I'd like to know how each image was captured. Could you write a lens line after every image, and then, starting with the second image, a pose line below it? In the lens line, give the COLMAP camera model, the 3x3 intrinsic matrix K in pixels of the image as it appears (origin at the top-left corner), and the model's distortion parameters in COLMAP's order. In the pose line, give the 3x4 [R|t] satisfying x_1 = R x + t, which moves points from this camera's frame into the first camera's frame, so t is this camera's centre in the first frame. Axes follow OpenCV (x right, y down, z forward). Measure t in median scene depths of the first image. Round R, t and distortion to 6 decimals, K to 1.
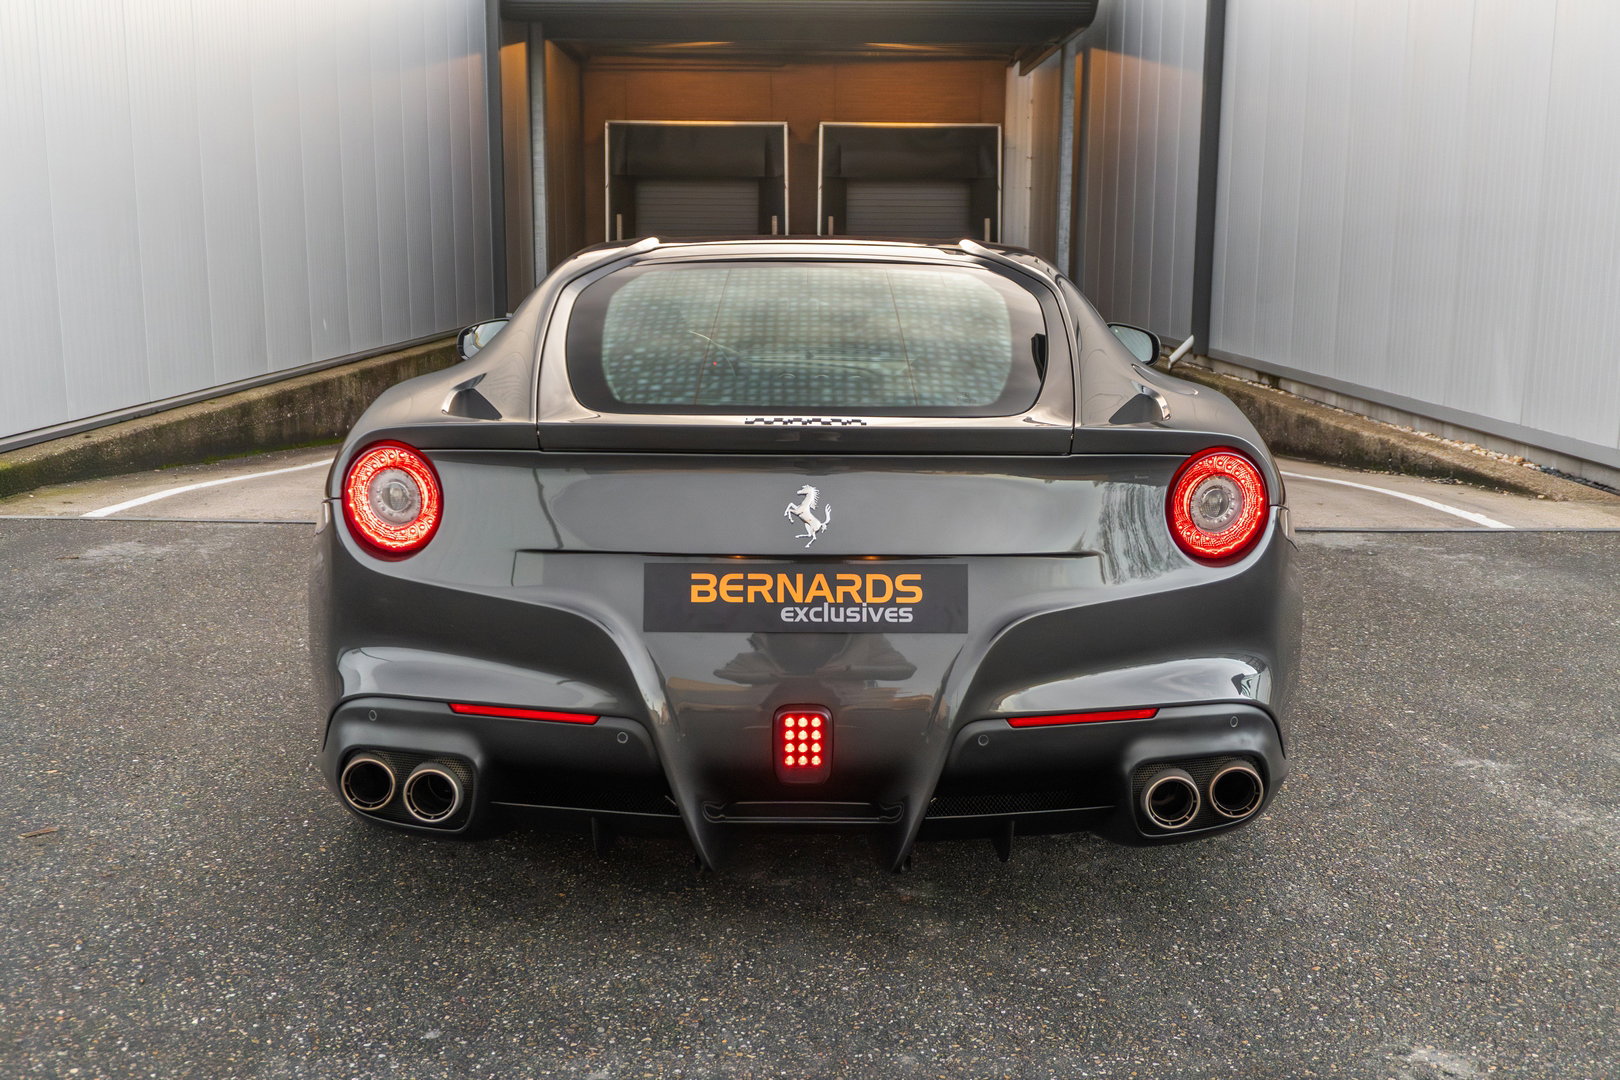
lens RADIAL K [[1557.4, 0, 810.0], [0, 1557.4, 540.0], [0, 0, 1]] dist [-0.026055, 0.003496]
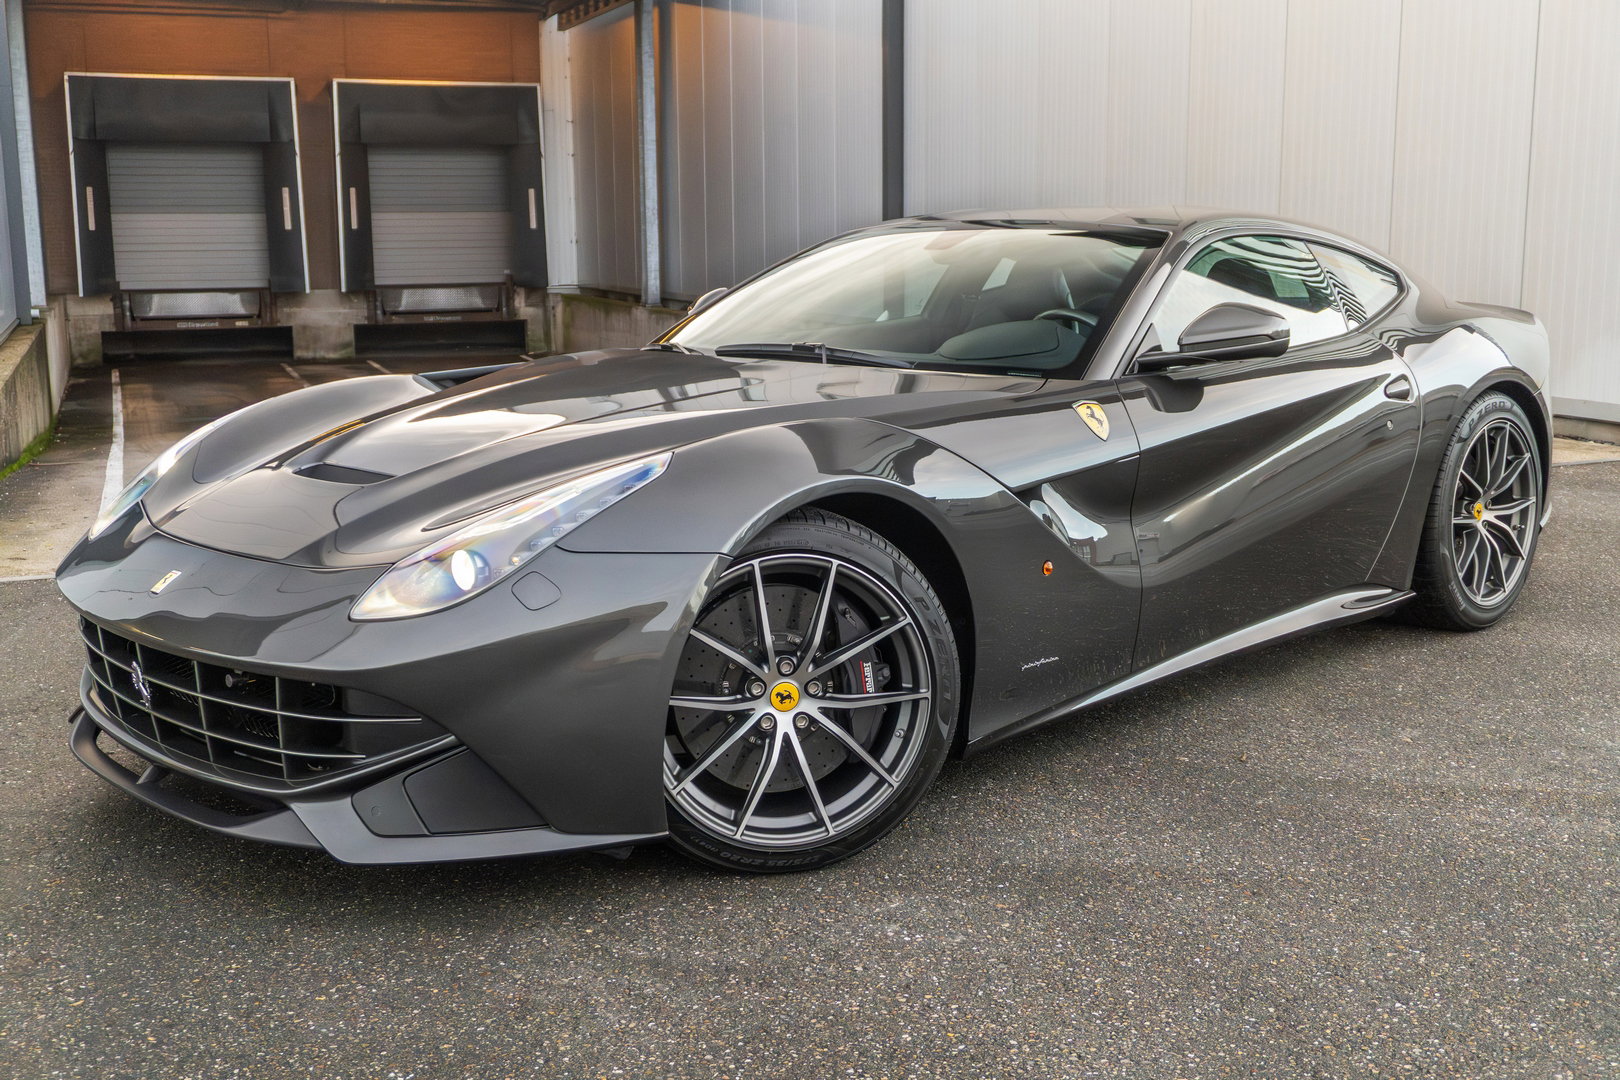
lens RADIAL K [[1727.3, 0, 810.0], [0, 1727.3, 540.0], [0, 0, 1]] dist [-0.008854, 0.014318]
pose [[0.926484, -0.082107, 0.367269, -0.302905], [0.083261, 0.996446, 0.012729, -0.008406], [-0.367009, 0.018786, 0.930028, 0.038341]]
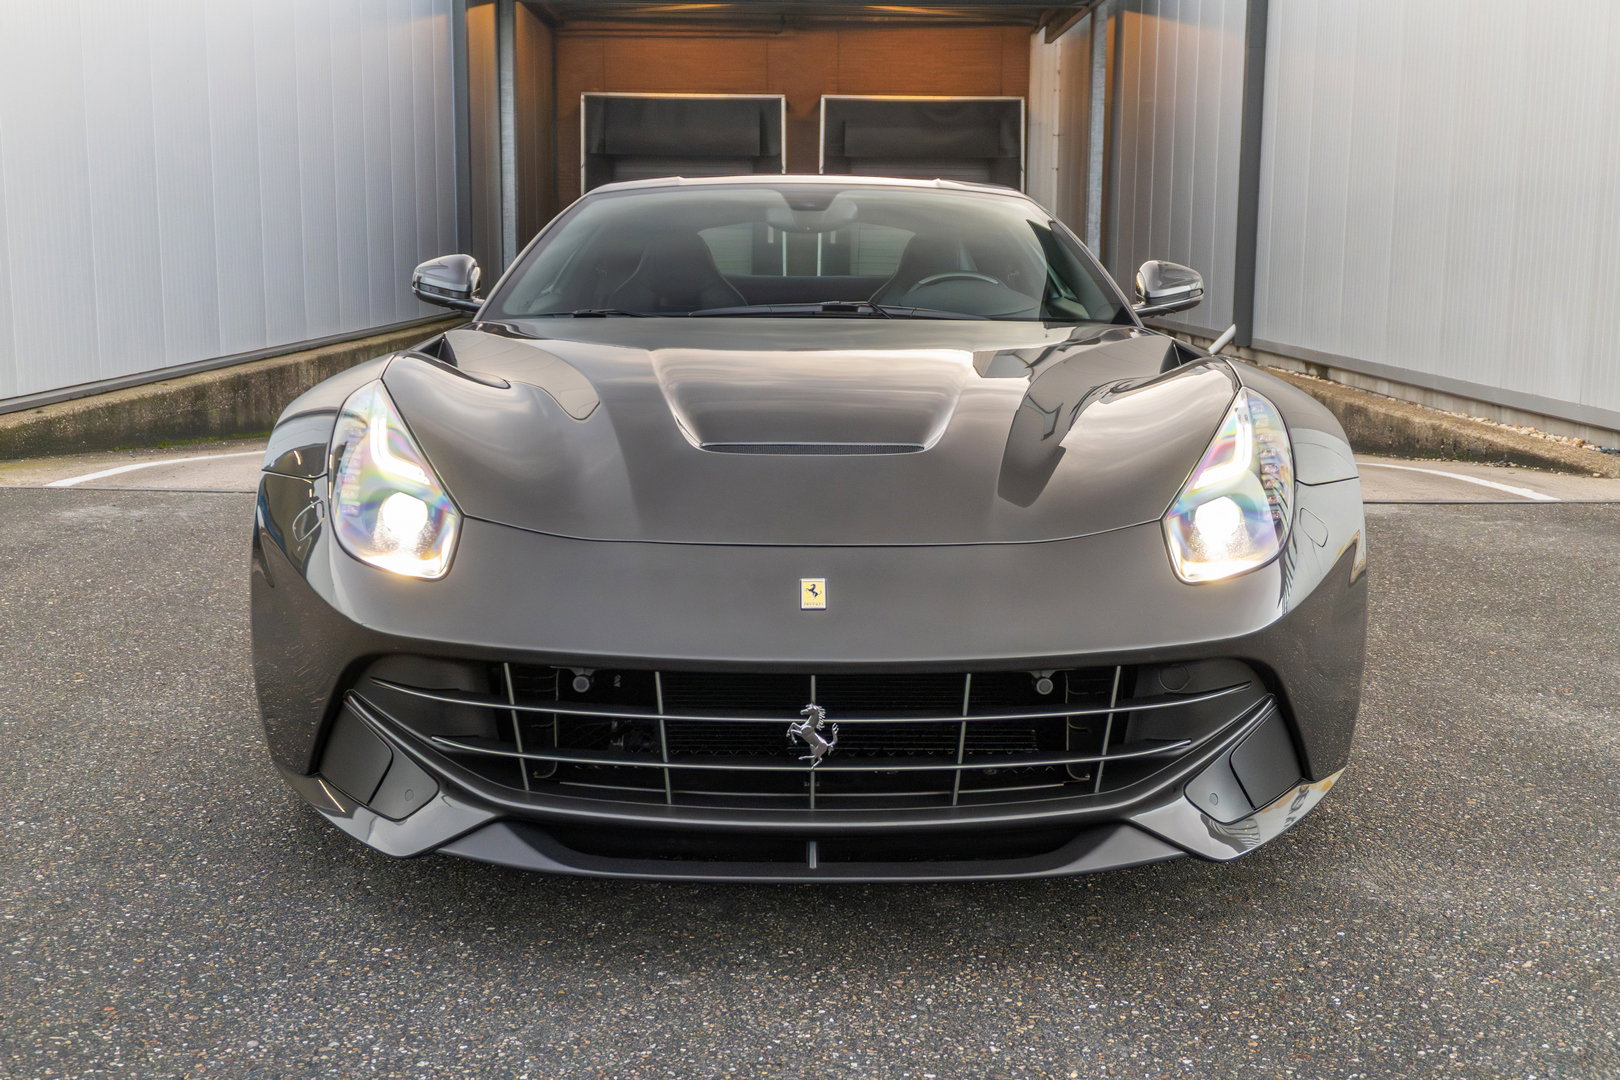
lens RADIAL K [[1795.9, 0, 810.0], [0, 1795.9, 540.0], [0, 0, 1]] dist [0.000316, -0.018157]
pose [[0.999999, 0.000808, 0.001284, -0.003273], [-0.000777, 0.999710, -0.024062, 0.028954], [-0.001303, 0.024061, 0.999710, -0.062831]]
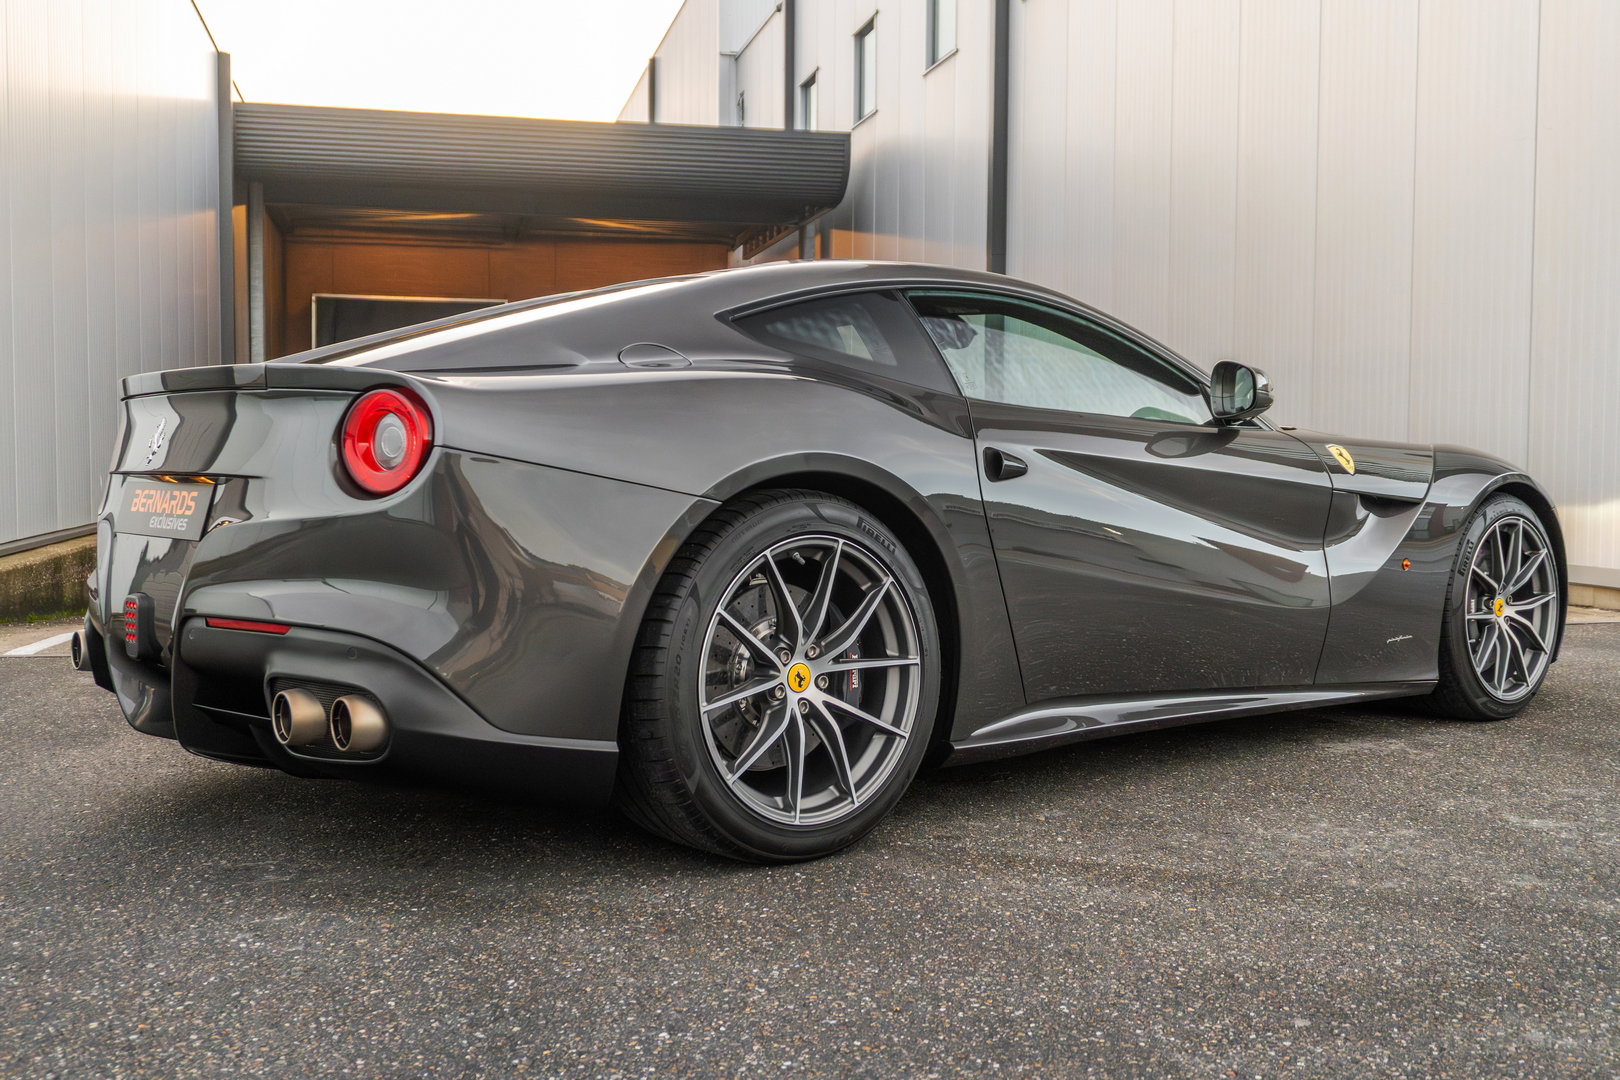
lens RADIAL K [[1597.8, 0, 810.0], [0, 1597.8, 540.0], [0, 0, 1]] dist [0.006844, -0.003518]
pose [[0.972510, -0.013451, 0.232472, -0.163301], [0.043799, 0.991078, -0.125881, 0.034166], [-0.228704, 0.132603, 0.964423, 0.035688]]
